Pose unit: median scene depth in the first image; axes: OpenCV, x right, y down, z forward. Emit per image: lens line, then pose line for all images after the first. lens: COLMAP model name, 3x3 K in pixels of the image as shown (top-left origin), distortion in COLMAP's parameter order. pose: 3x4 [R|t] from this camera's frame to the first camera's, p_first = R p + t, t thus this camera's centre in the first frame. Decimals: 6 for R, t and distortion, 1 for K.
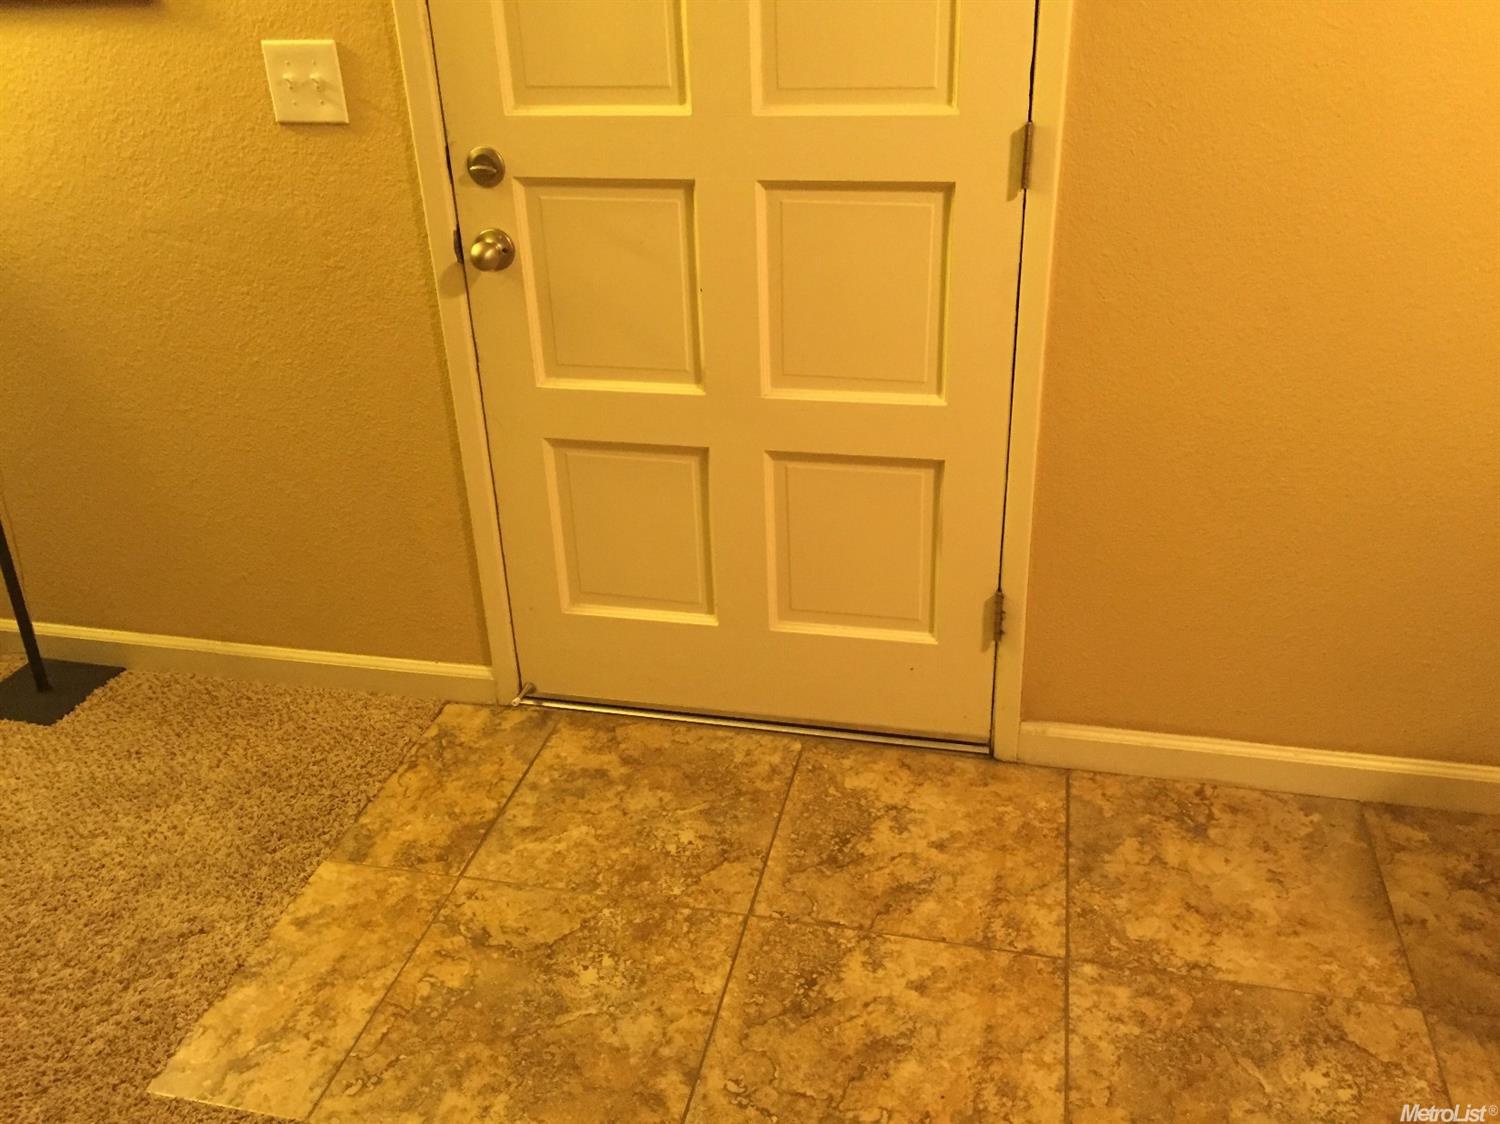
lens RADIAL K [[1297.7, 0, 750.2], [0, 1297.7, 561.8], [0, 0, 1]] dist [0.001168, -0.010474]
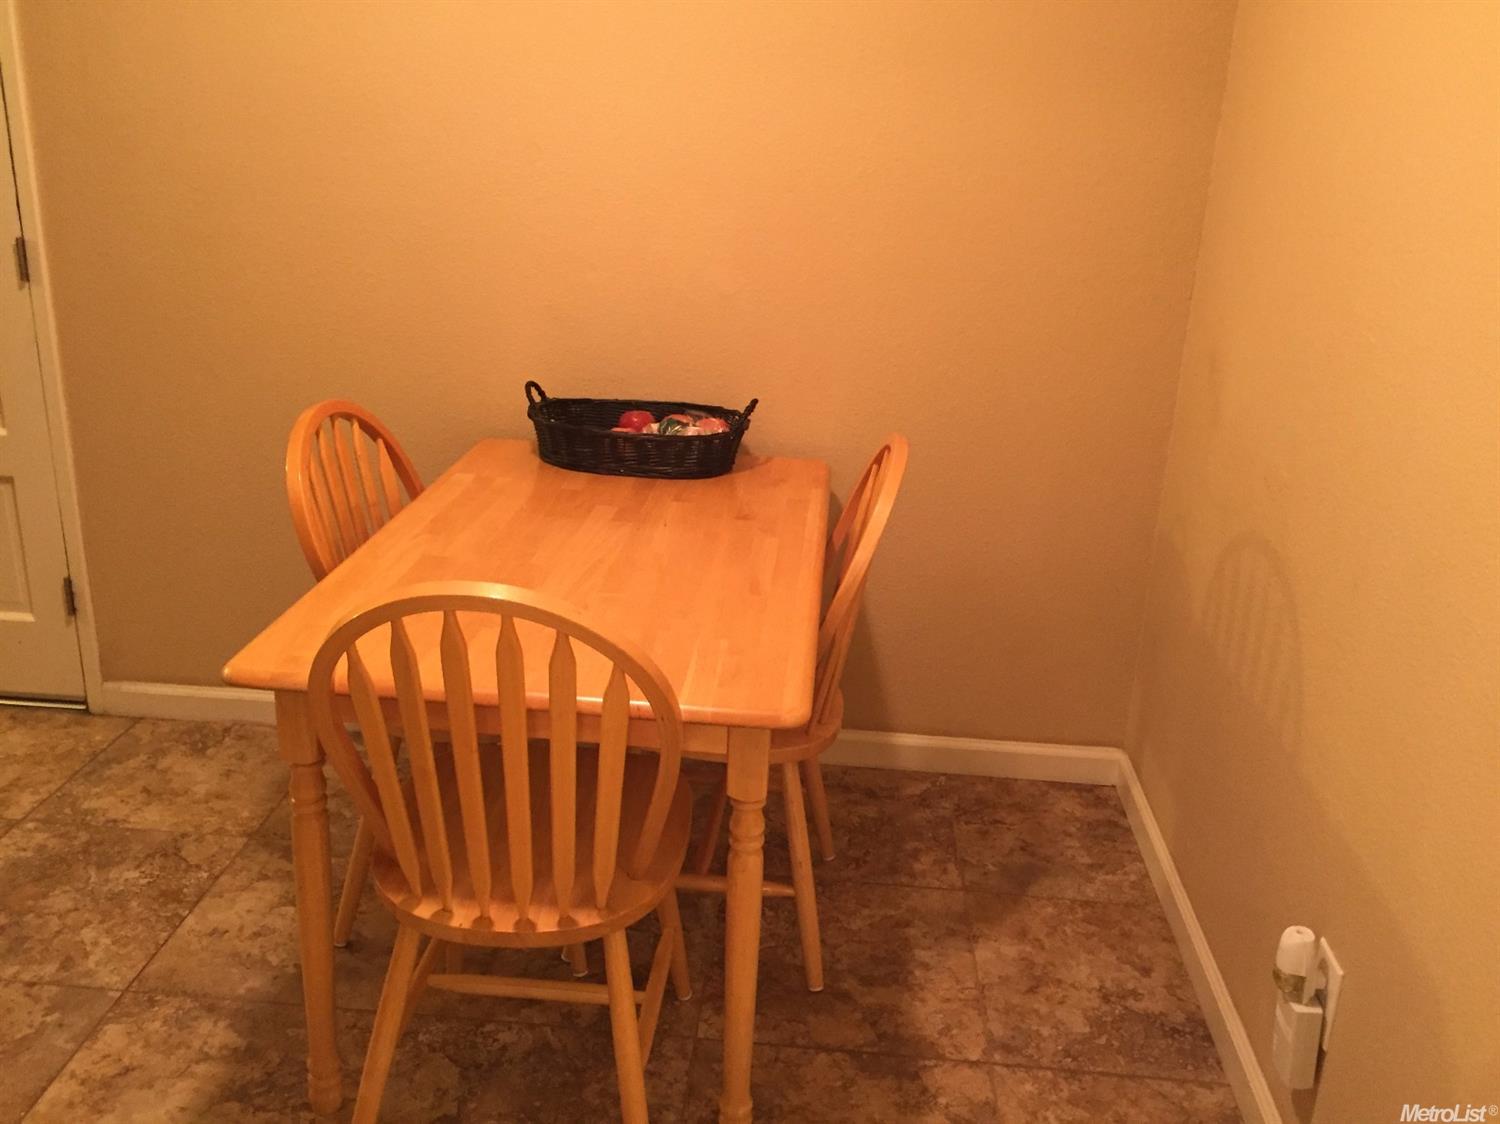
lens RADIAL K [[1297.7, 0, 750.0], [0, 1297.7, 561.0], [0, 0, 1]] dist [0.001168, -0.010474]
pose [[0.984510, 0.013117, 0.174835, 0.680116], [0.010478, 0.991013, -0.133354, 0.201171], [-0.175013, 0.133120, 0.975525, -0.456662]]
